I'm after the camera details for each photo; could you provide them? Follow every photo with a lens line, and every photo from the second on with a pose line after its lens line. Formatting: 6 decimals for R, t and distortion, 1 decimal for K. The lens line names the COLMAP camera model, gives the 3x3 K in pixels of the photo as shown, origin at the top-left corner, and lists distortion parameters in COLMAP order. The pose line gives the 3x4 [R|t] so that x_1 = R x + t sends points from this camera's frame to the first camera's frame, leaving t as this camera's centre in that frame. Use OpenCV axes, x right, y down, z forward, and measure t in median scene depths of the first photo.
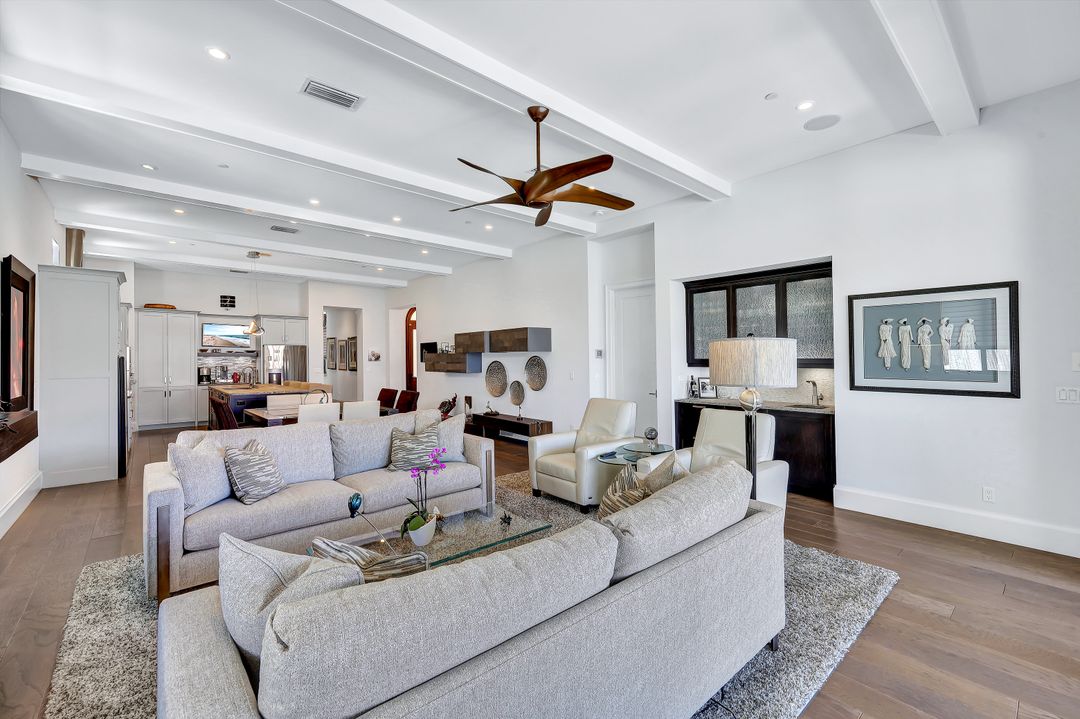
lens RADIAL K [[459.0, 0, 547.9], [0, 459.0, 356.2], [0, 0, 1]] dist [-0.018137, 0.000169]
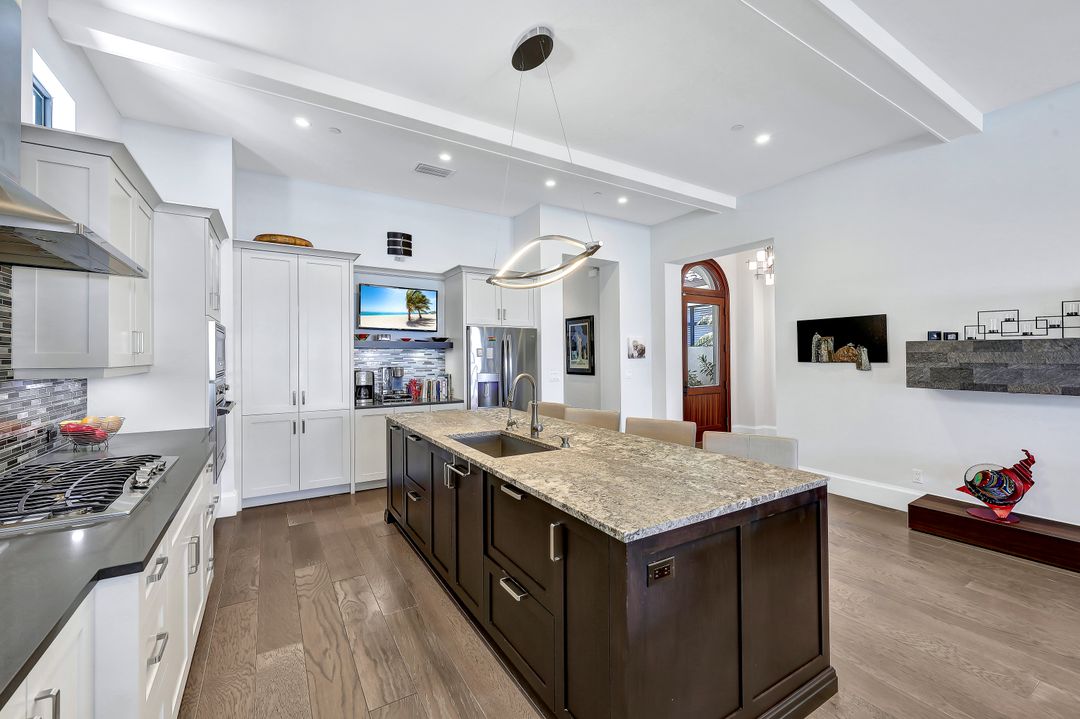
lens RADIAL K [[435.7, 0, 546.0], [0, 435.7, 357.3], [0, 0, 1]] dist [-0.000260, -0.000218]
pose [[0.990749, 0.004883, -0.135617, -0.497495], [-0.003252, 0.999920, 0.012246, 0.003853], [0.135666, -0.011692, 0.990686, 0.557102]]
